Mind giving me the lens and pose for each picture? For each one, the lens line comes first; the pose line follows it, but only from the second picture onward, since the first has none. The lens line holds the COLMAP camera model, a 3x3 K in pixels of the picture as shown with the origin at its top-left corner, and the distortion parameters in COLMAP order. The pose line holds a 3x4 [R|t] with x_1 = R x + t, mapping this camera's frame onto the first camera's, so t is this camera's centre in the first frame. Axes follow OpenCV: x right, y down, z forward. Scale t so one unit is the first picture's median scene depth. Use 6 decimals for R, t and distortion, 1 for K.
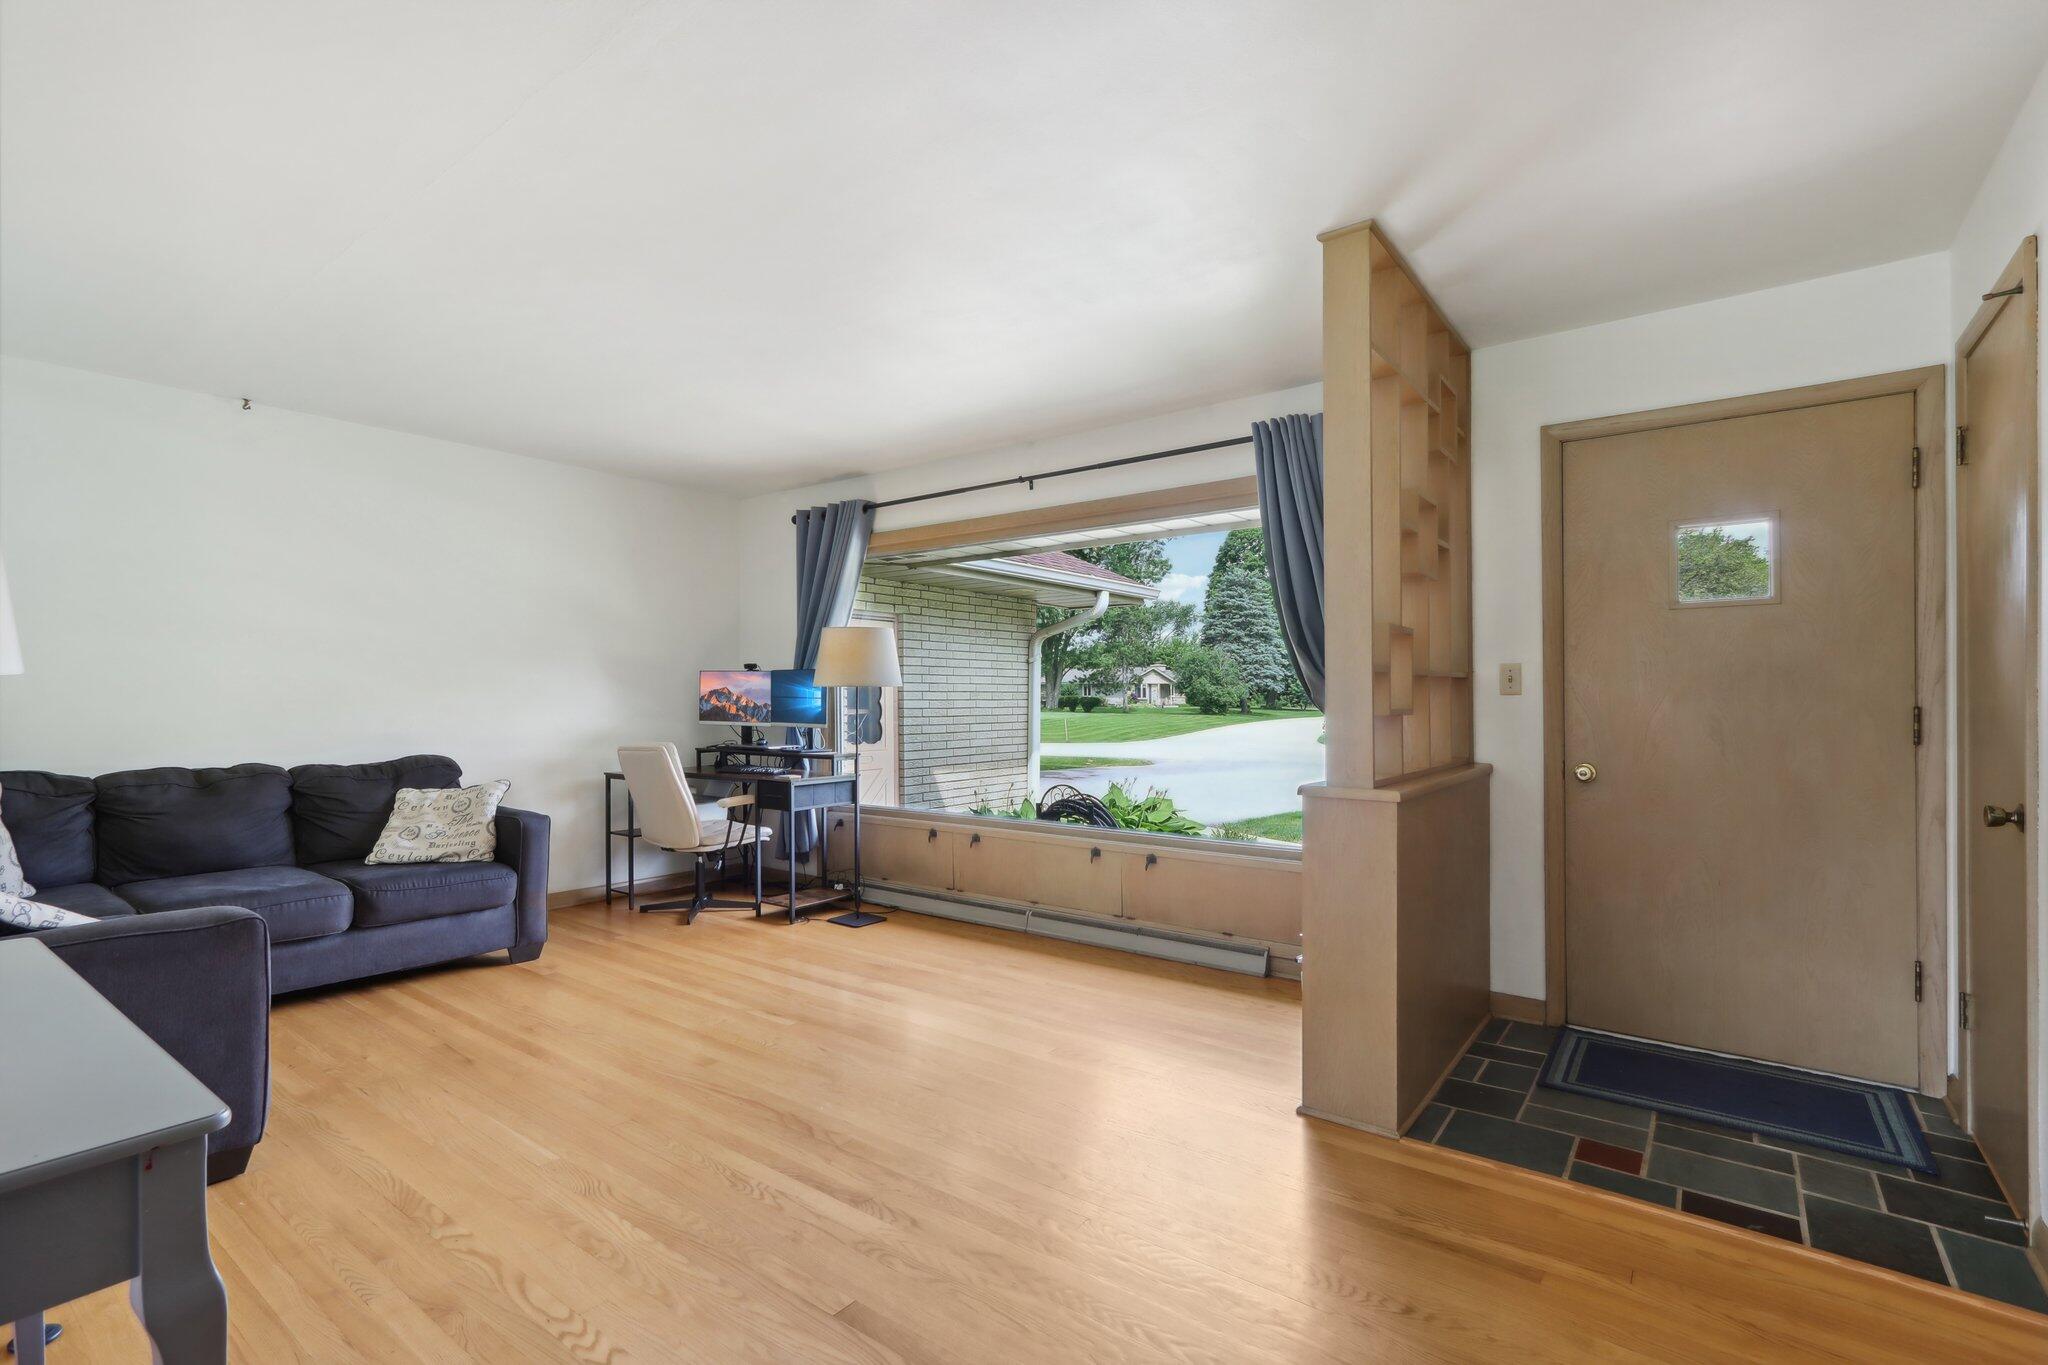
lens RADIAL K [[938.5, 0, 1000.0], [0, 938.5, 688.6], [0, 0, 1]] dist [-0.006231, -0.000044]
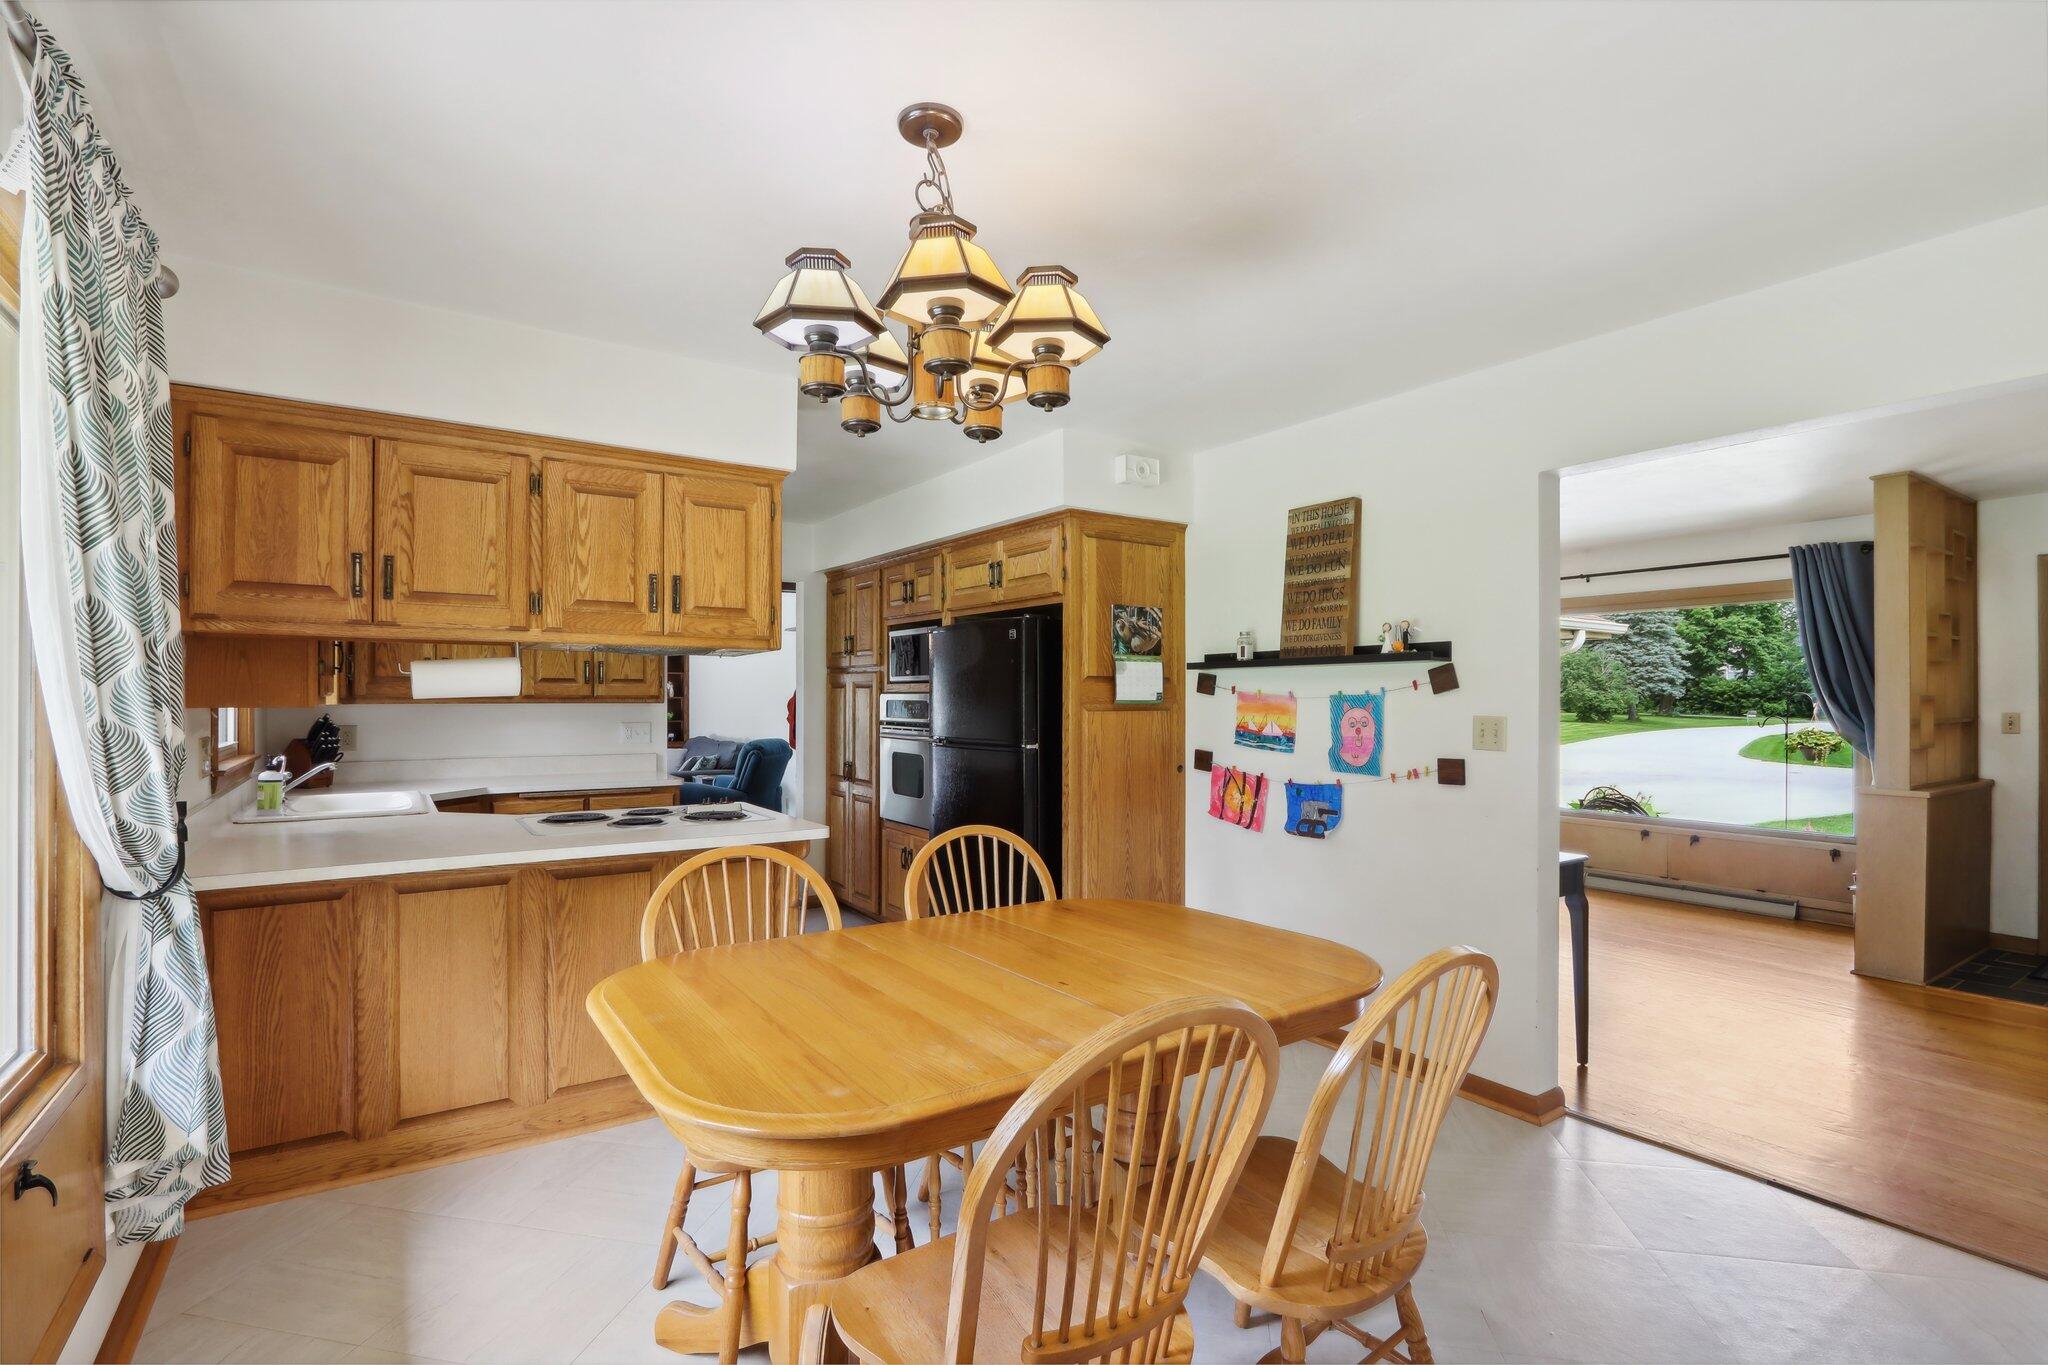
lens RADIAL K [[946.7, 0, 999.1], [0, 946.7, 701.2], [0, 0, 1]] dist [-0.004906, -0.000668]
pose [[0.947871, 0.002608, -0.318642, -0.399216], [0.000905, 0.999940, 0.010877, -0.049363], [0.318652, -0.010598, 0.947813, -0.737775]]
